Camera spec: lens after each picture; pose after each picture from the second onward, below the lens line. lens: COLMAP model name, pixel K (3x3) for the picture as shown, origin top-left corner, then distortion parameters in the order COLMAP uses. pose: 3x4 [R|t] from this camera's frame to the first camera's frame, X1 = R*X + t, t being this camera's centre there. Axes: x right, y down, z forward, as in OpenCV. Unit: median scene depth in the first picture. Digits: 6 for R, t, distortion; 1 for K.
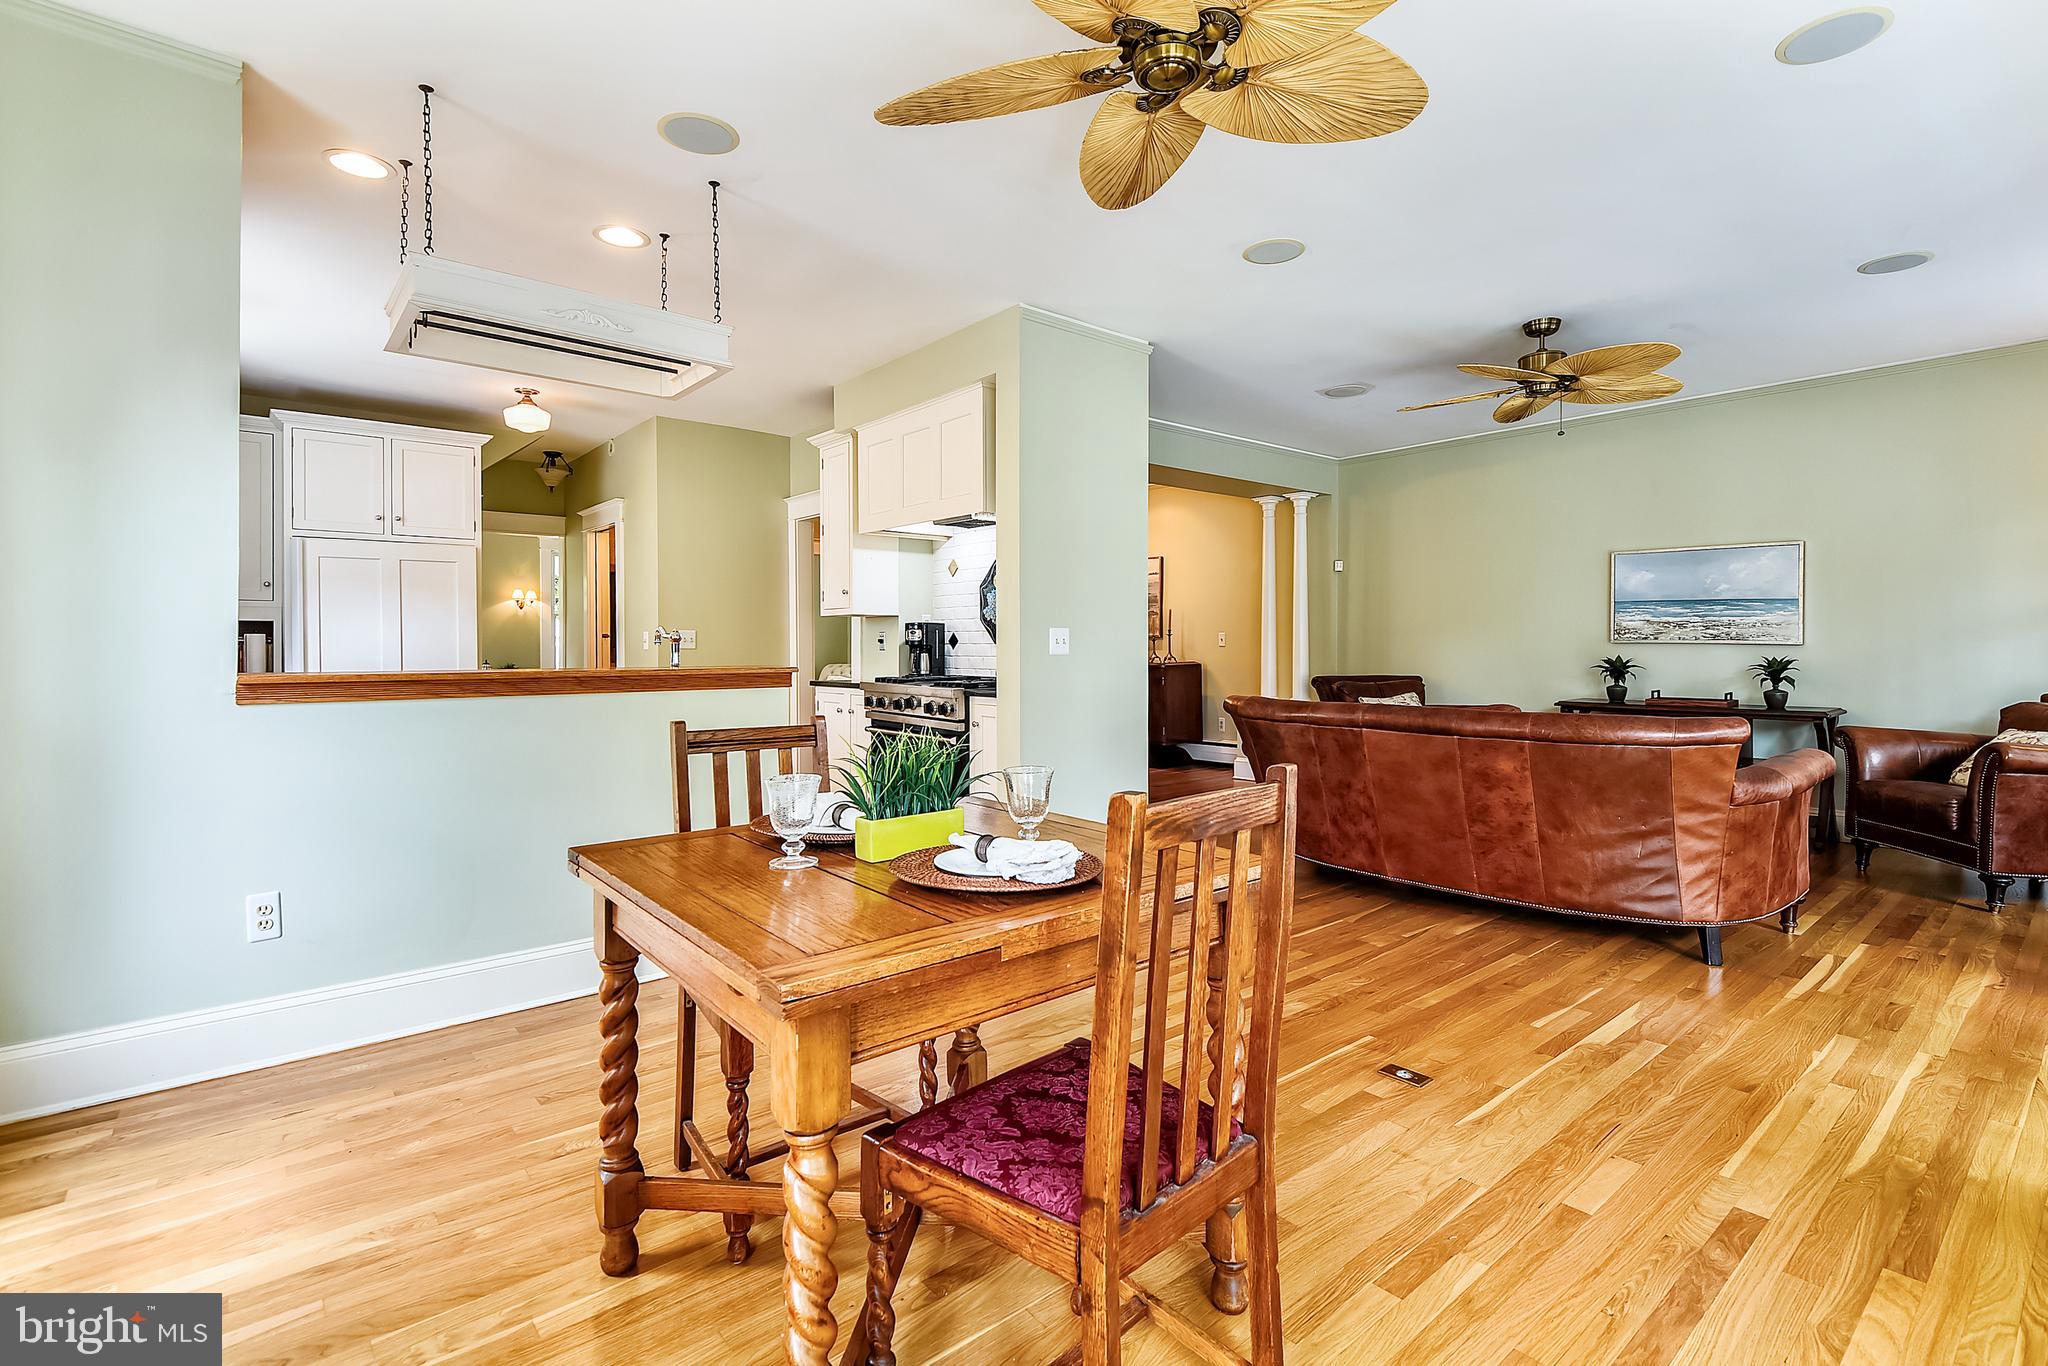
lens RADIAL K [[948.1, 0, 1042.2], [0, 948.1, 661.3], [0, 0, 1]] dist [0.027251, -0.019144]
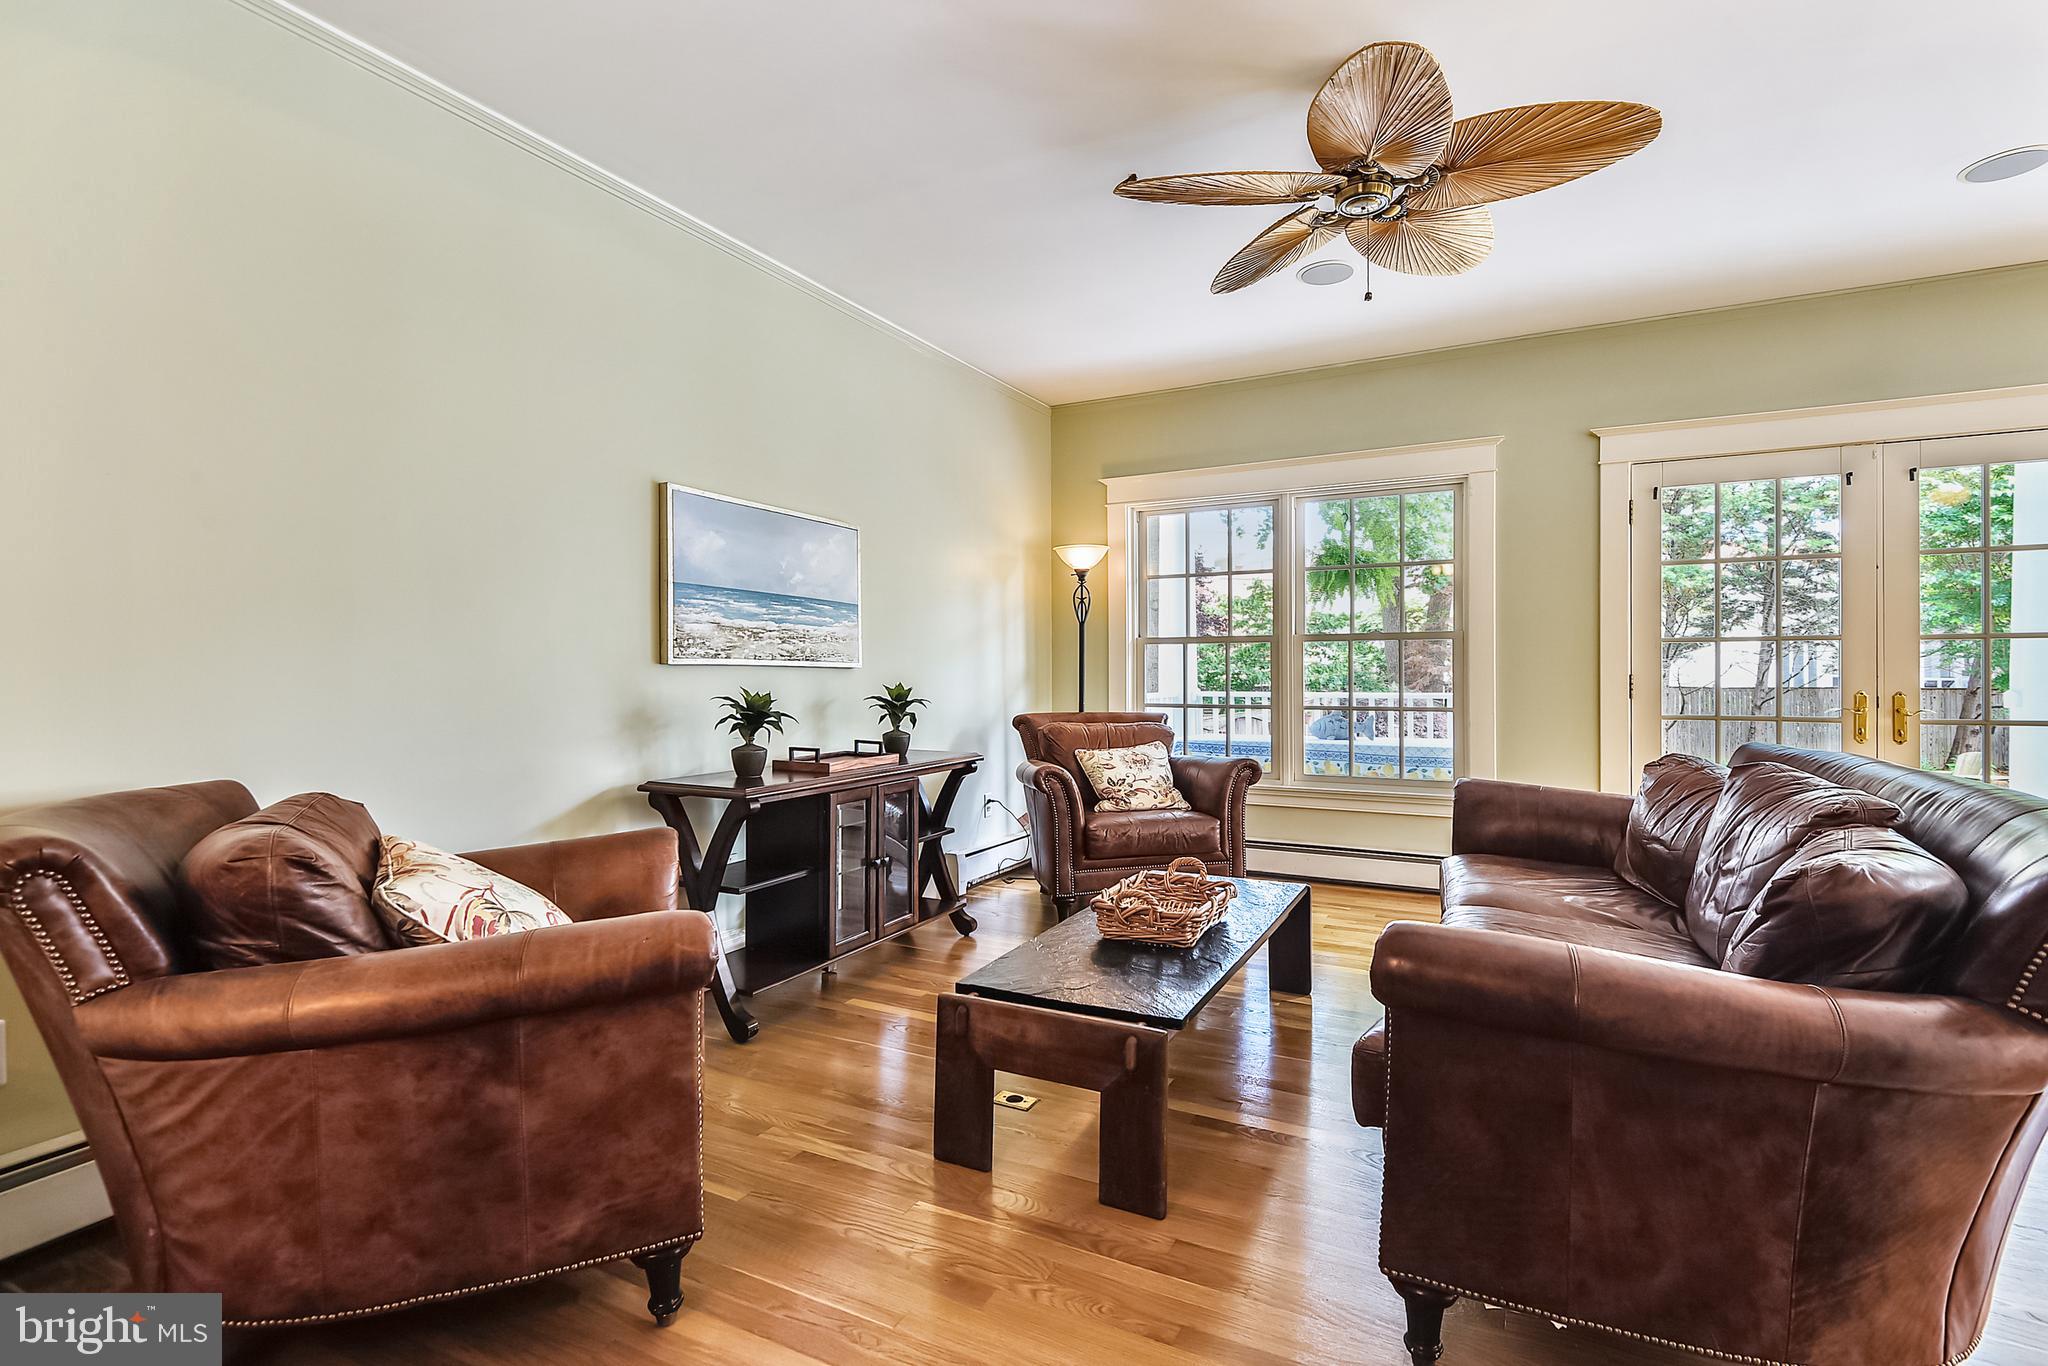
lens RADIAL K [[915.8, 0, 1024.0], [0, 915.8, 683.0], [0, 0, 1]] dist [-0.002487, -0.000579]
pose [[-0.353644, -0.011471, 0.935310, 0.124616], [0.021467, 0.999562, 0.020375, -0.023261], [-0.935134, 0.027284, -0.353243, 1.510697]]
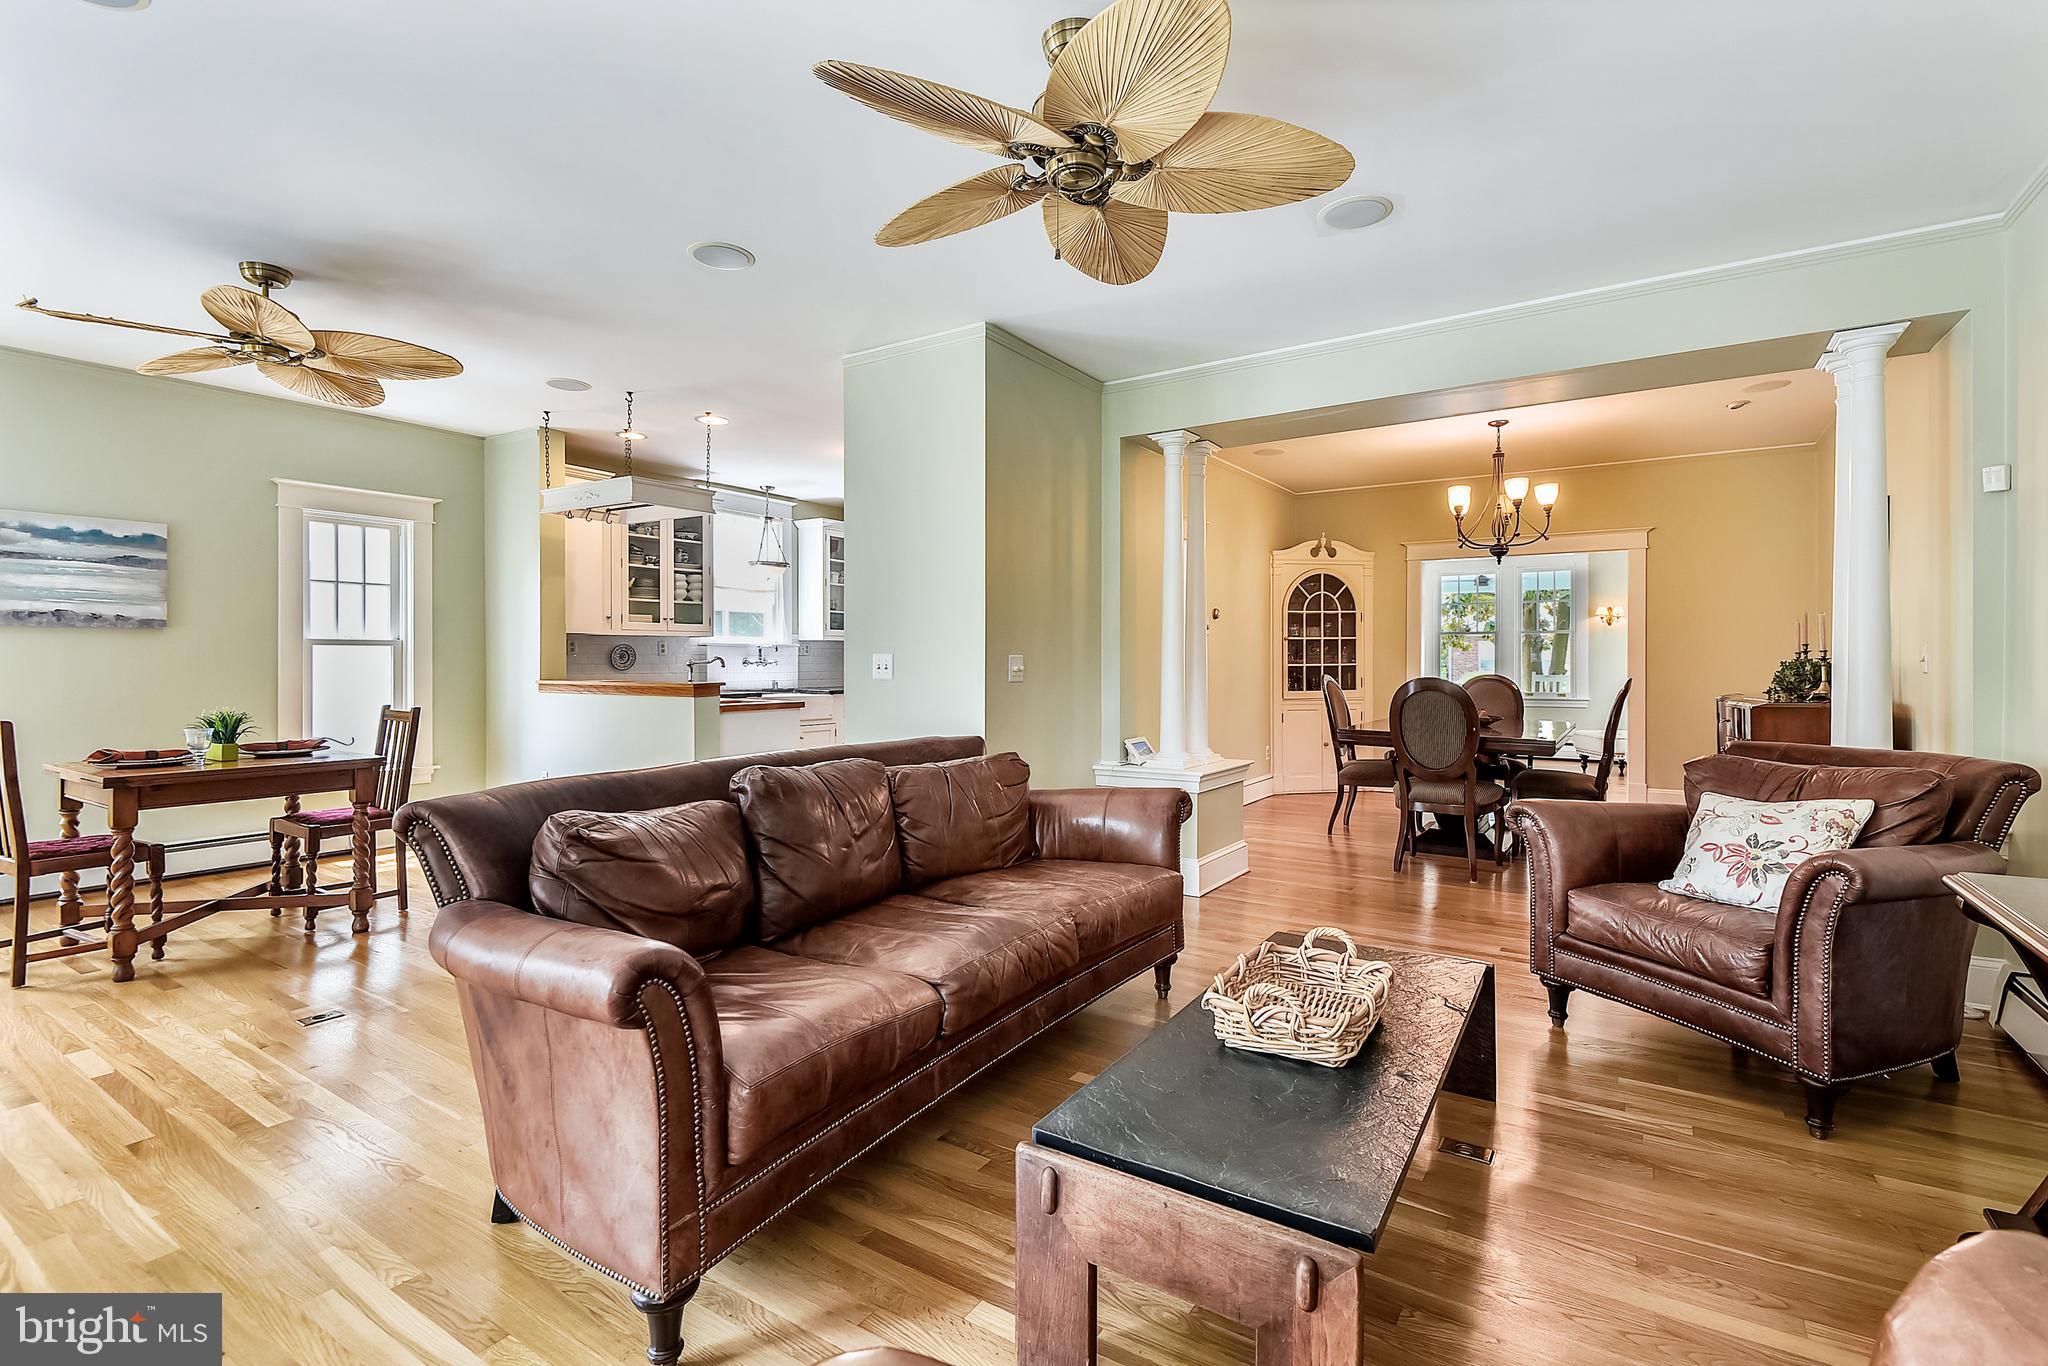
lens RADIAL K [[948.1, 0, 1042.2], [0, 948.1, 661.3], [0, 0, 1]] dist [0.027251, -0.019144]
pose [[0.276569, 0.004511, -0.960983, 1.101966], [-0.016612, 0.999862, -0.000087, -0.031065], [0.960850, 0.015988, 0.276606, 0.936610]]
